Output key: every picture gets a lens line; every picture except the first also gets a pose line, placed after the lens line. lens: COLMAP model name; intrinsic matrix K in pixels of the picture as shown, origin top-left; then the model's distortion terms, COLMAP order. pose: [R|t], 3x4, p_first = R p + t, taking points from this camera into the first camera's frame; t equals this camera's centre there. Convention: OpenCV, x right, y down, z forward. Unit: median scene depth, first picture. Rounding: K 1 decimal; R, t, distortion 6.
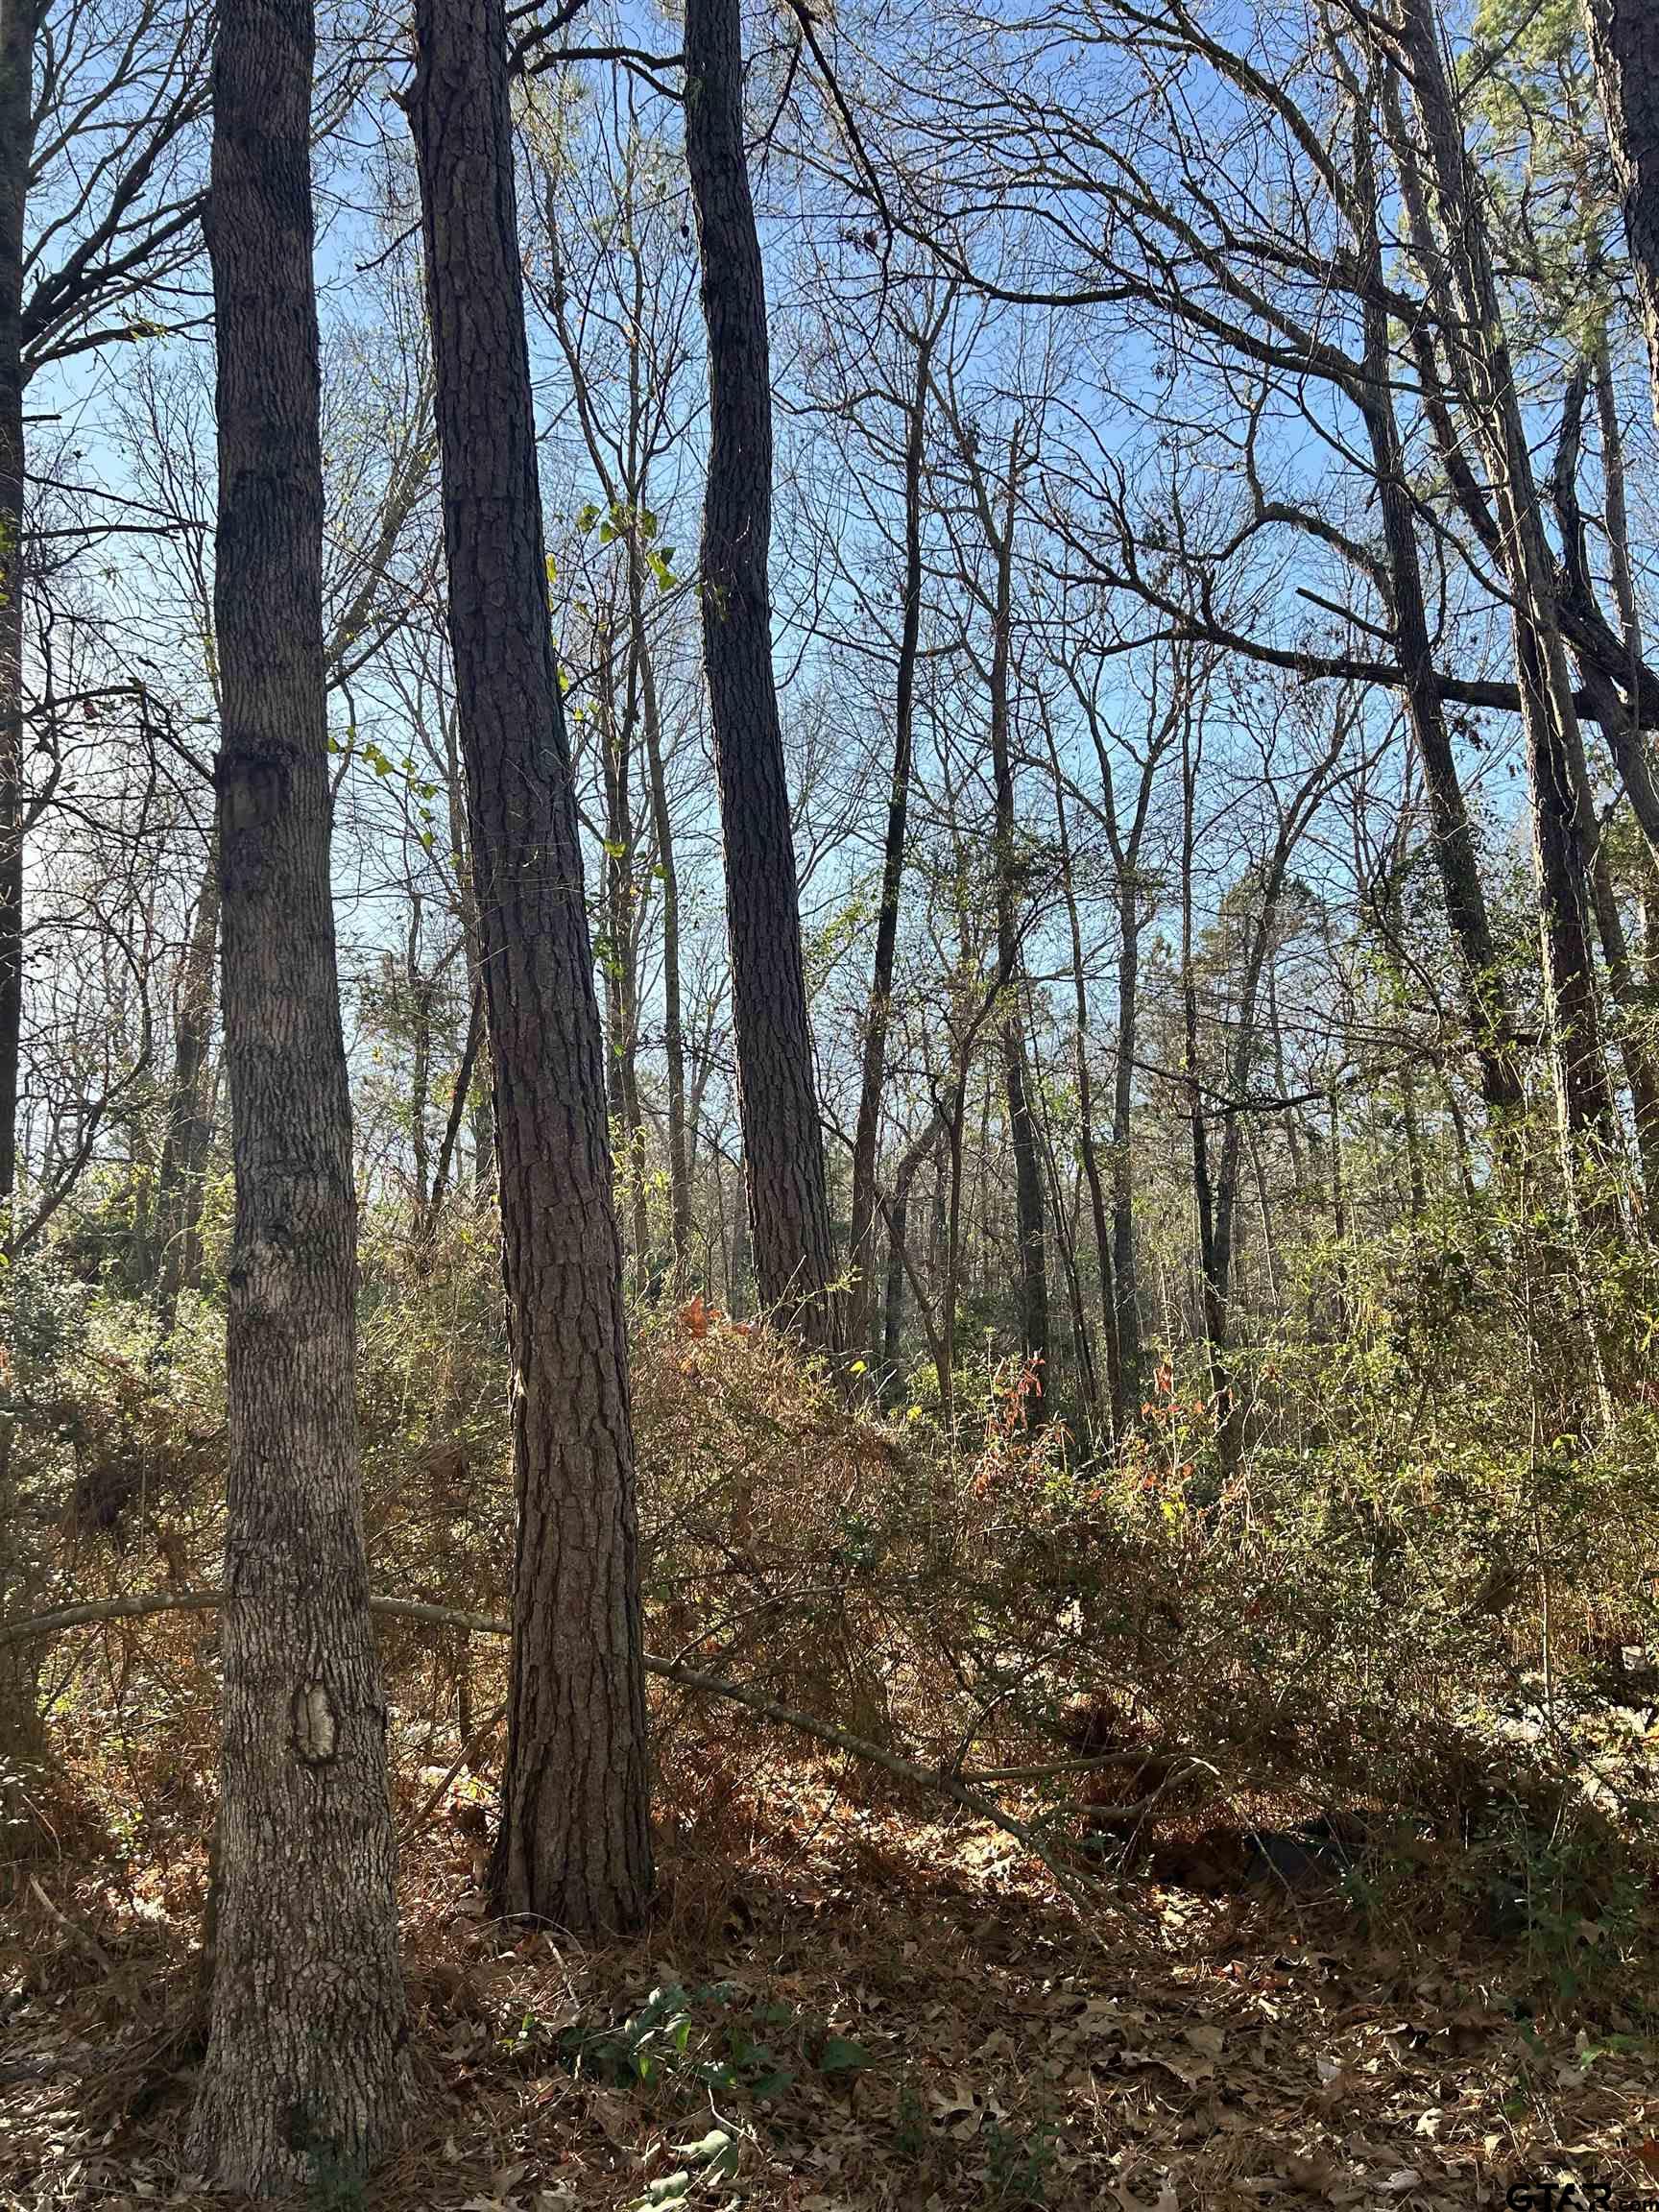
lens RADIAL K [[1676.4, 0, 816.9], [0, 1676.4, 1098.9], [0, 0, 1]] dist [0.071219, -0.072524]
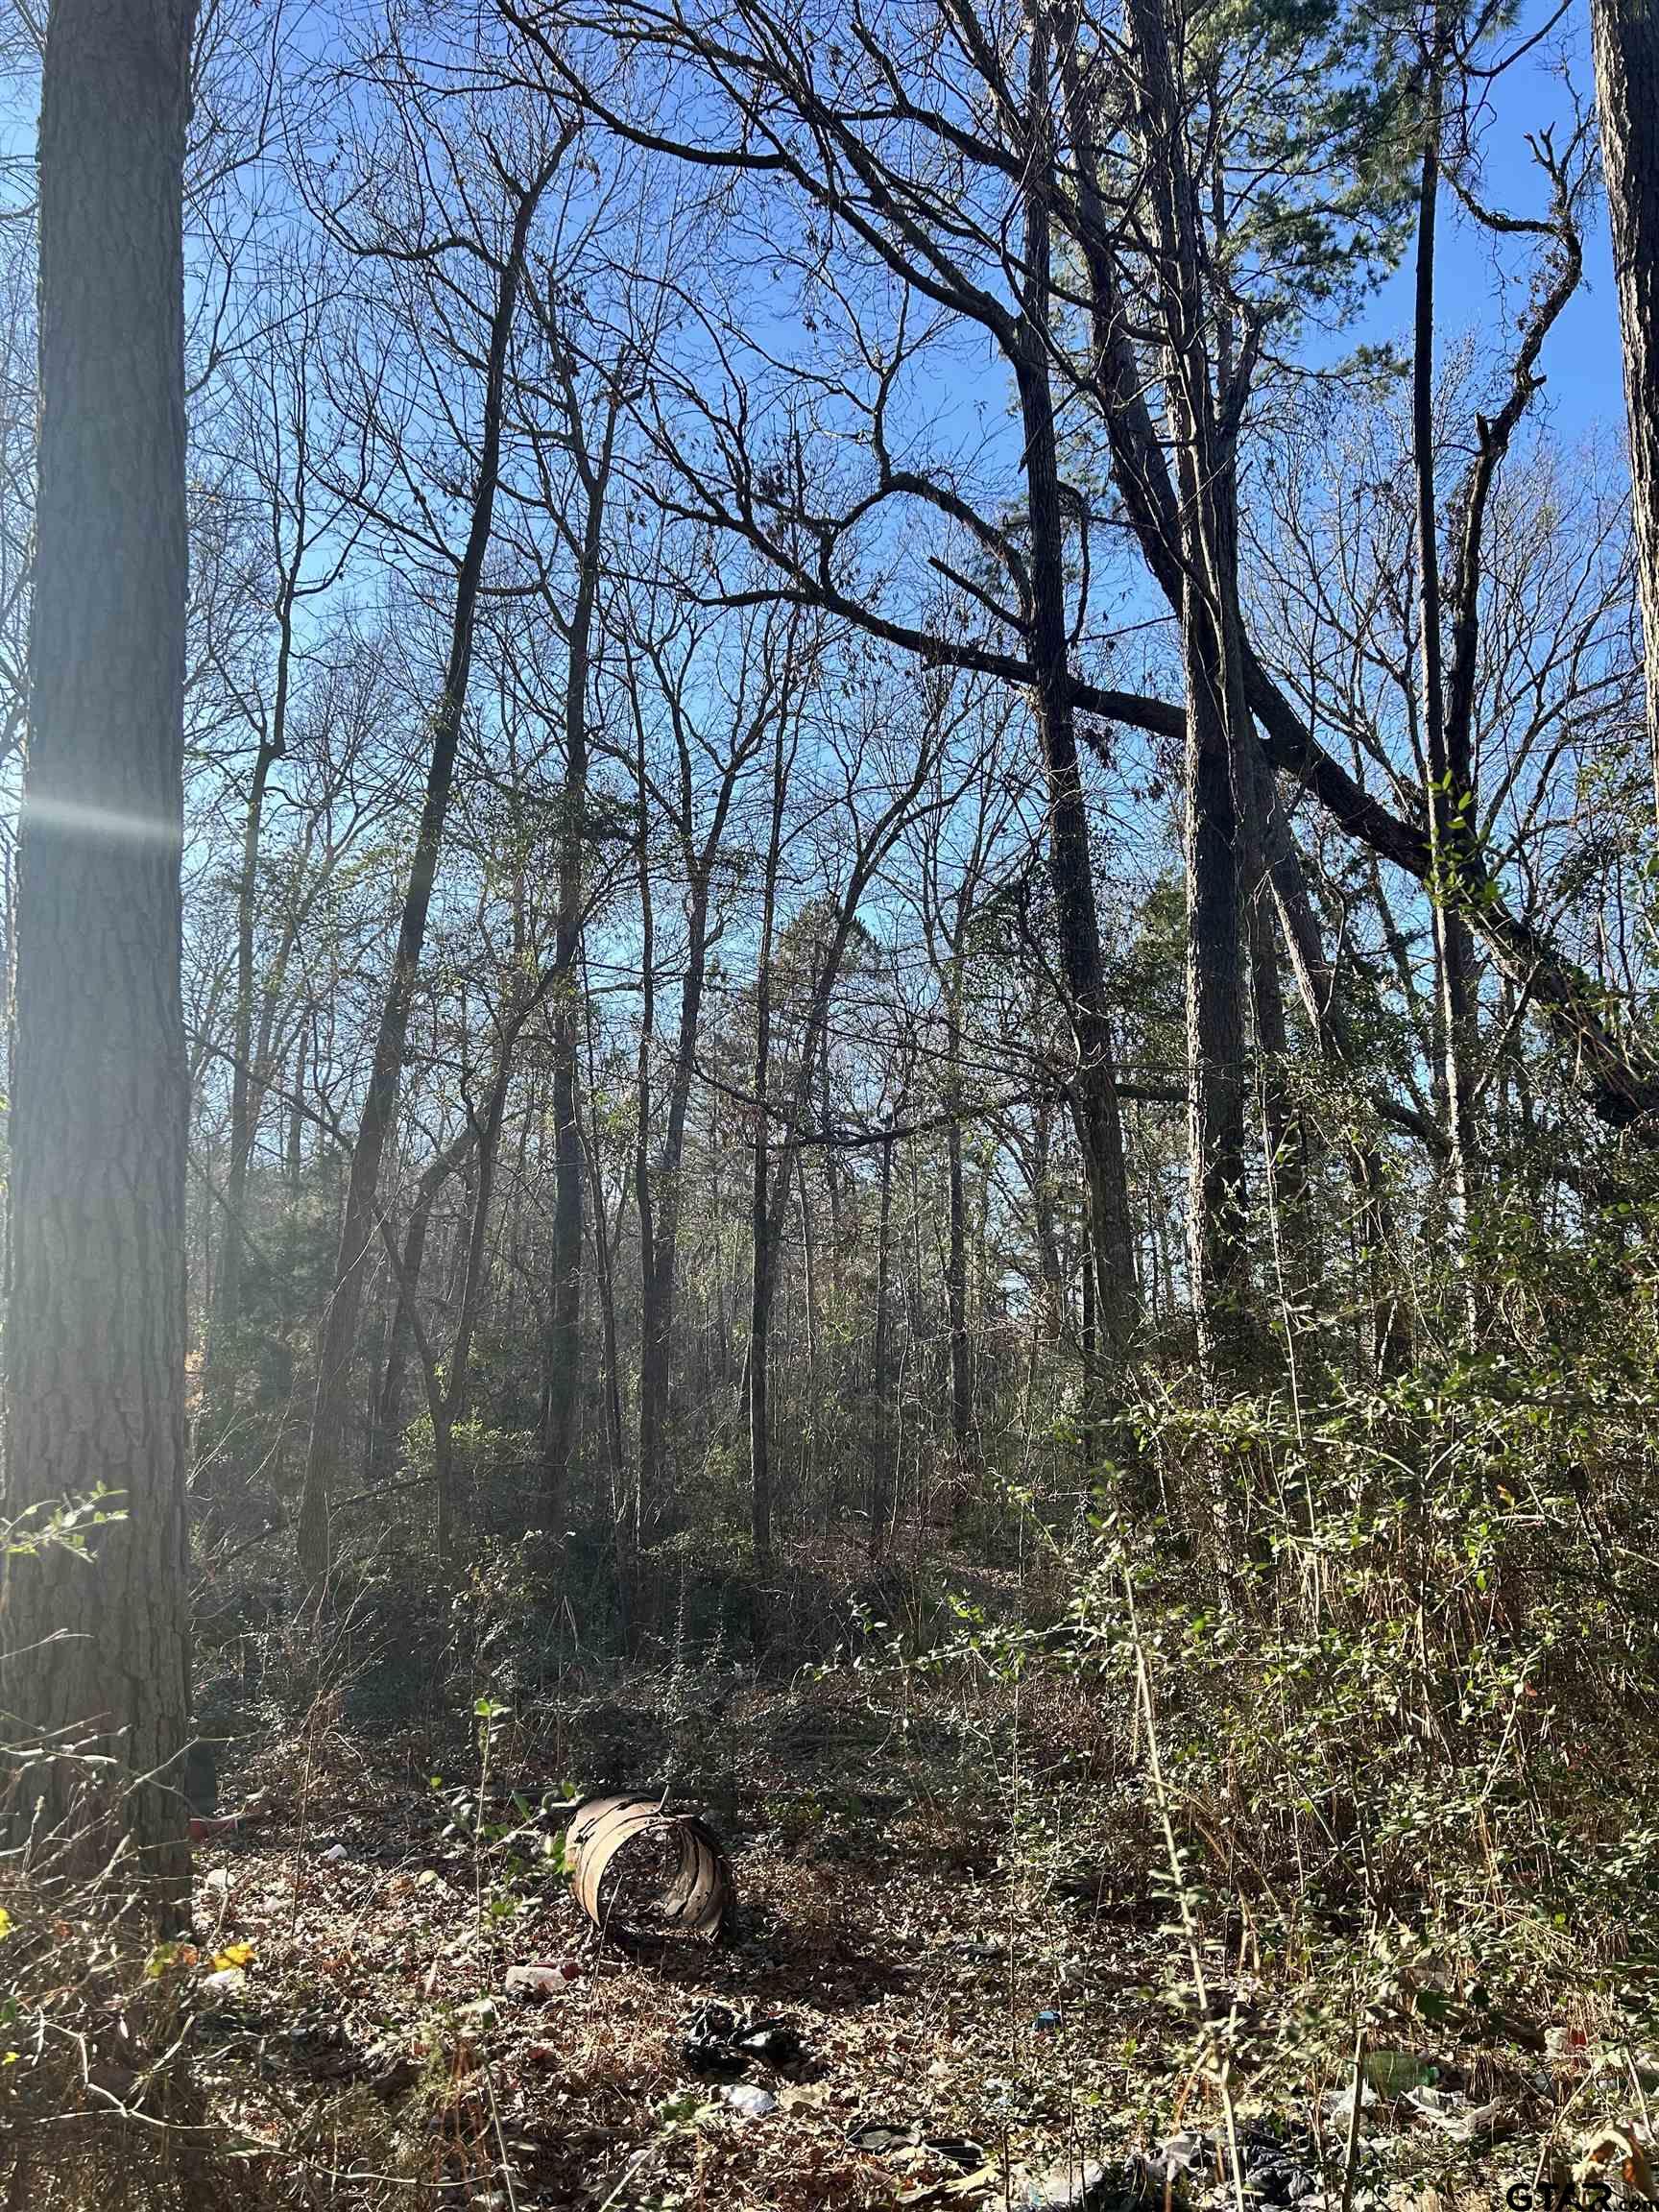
lens RADIAL K [[1676.4, 0, 809.7], [0, 1676.4, 1125.3], [0, 0, 1]] dist [0.071219, -0.072524]
pose [[0.960580, 0.084147, 0.264961, 0.022412], [-0.084854, 0.996355, -0.008798, 0.007576], [-0.264736, -0.014032, 0.964219, 0.230969]]
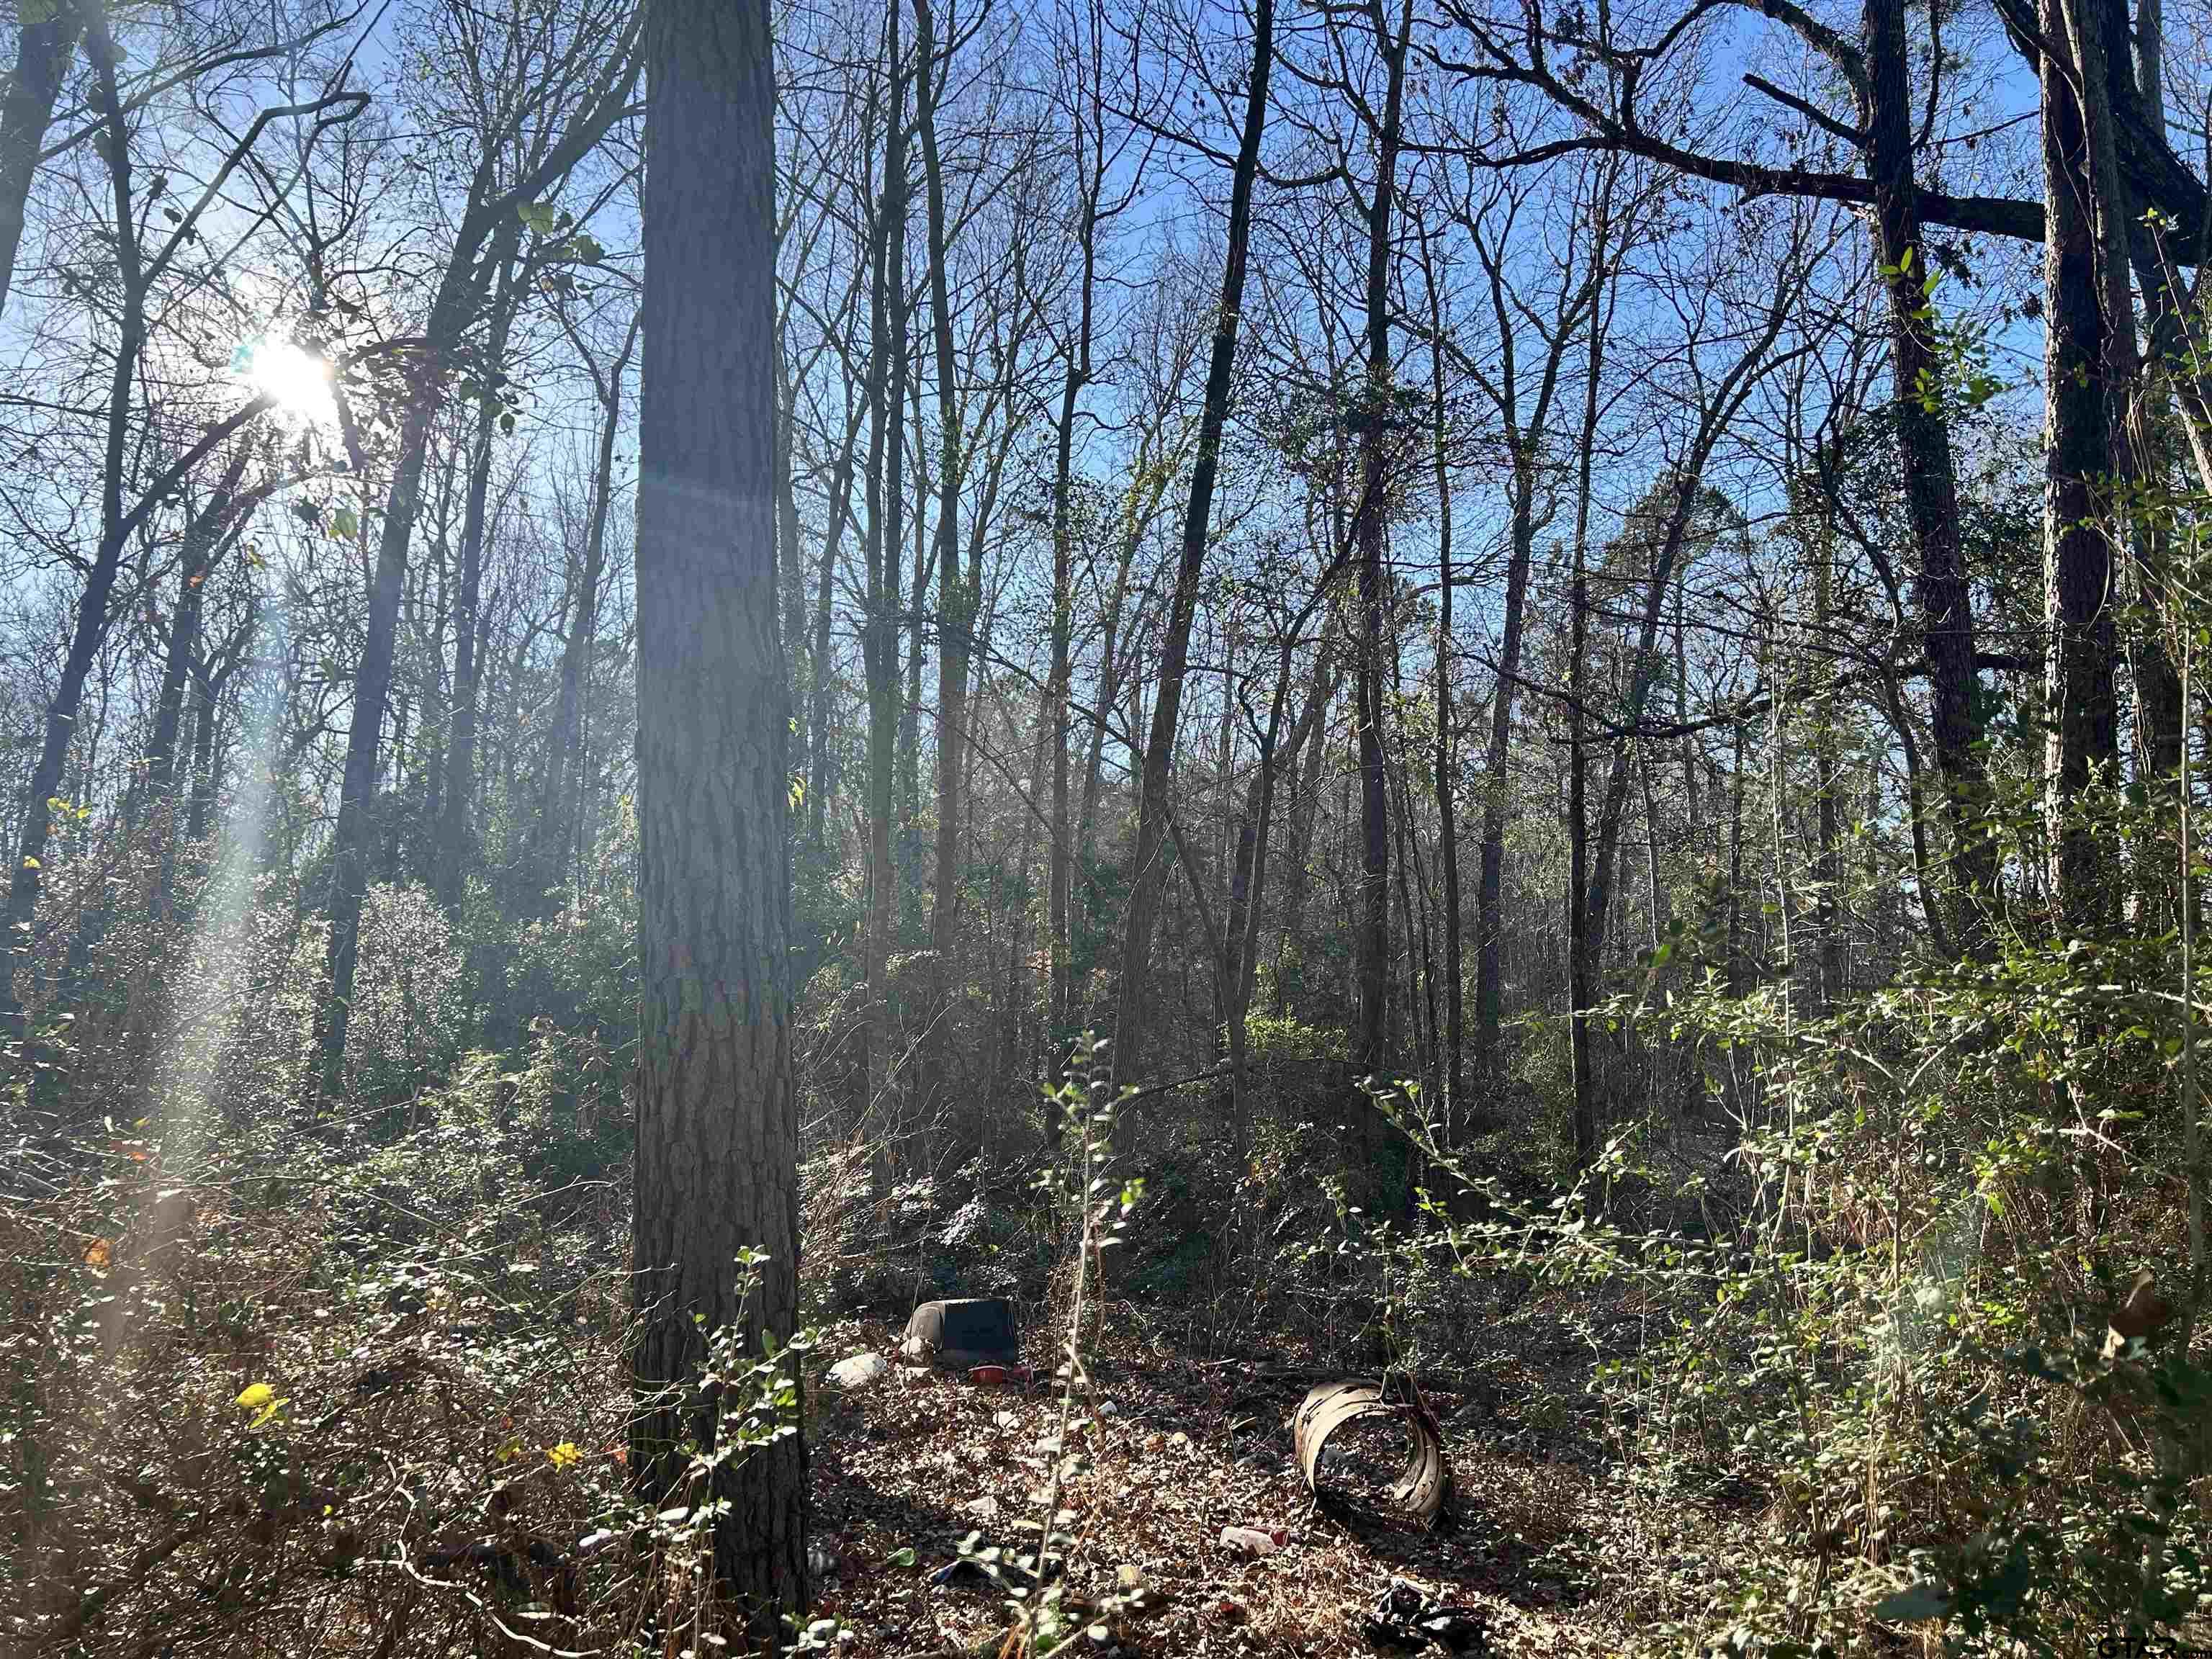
lens RADIAL K [[1676.4, 0, 1104.9], [0, 1676.4, 849.2], [0, 0, 1]] dist [0.071219, -0.072524]
pose [[0.997173, 0.048913, -0.057044, 0.067665], [-0.043993, 0.995450, 0.084519, 0.005359], [0.060918, -0.081770, 0.994788, 0.225469]]
